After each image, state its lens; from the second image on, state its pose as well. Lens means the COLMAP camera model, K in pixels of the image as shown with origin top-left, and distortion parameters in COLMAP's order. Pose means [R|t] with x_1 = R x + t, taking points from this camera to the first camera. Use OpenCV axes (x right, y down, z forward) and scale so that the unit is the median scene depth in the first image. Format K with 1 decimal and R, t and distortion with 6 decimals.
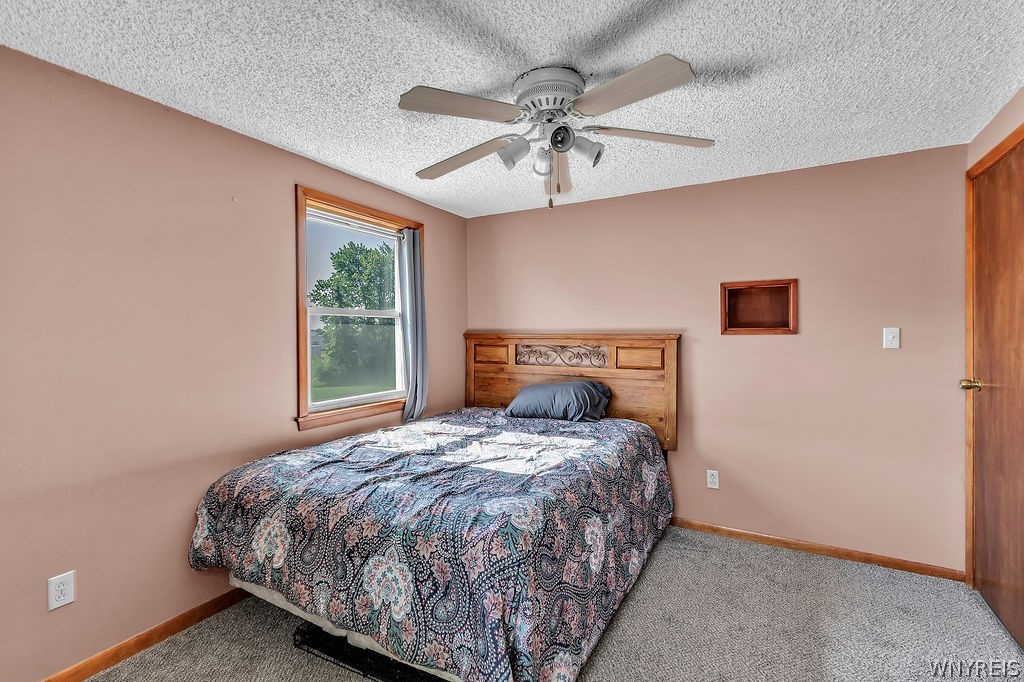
lens RADIAL K [[475.0, 0, 509.3], [0, 475.0, 338.8], [0, 0, 1]] dist [0.004337, -0.000324]
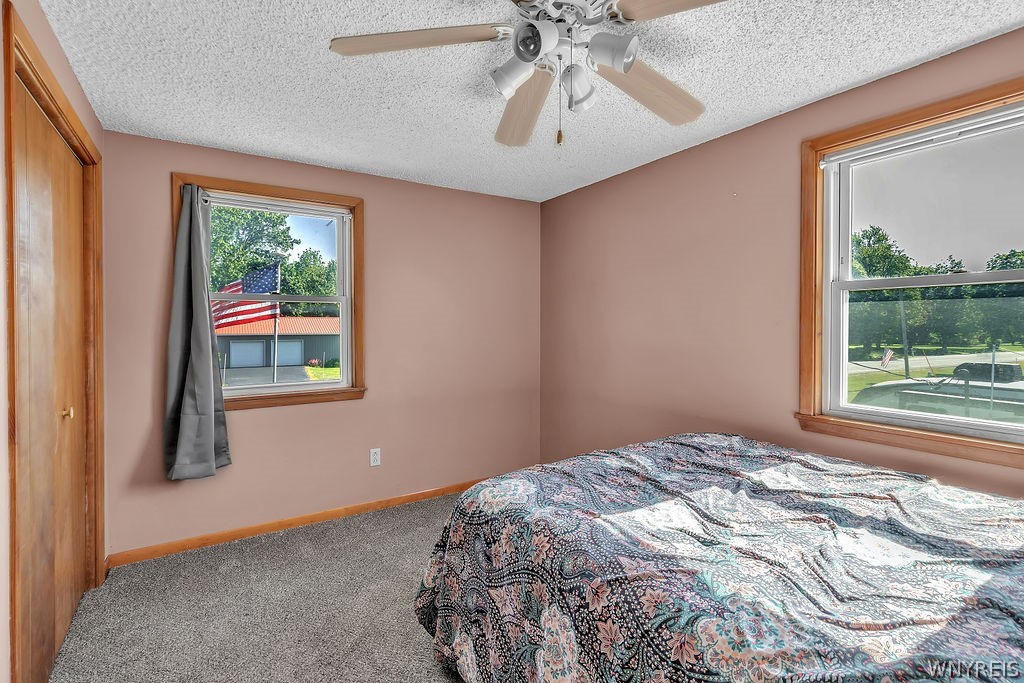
lens RADIAL K [[475.0, 0, 509.2], [0, 475.0, 334.5], [0, 0, 1]] dist [0.004337, -0.000324]
pose [[-0.479208, 0.019628, -0.877482, 0.700959], [-0.002342, 0.999718, 0.023641, 0.002123], [0.877698, 0.013384, -0.479026, 1.173975]]
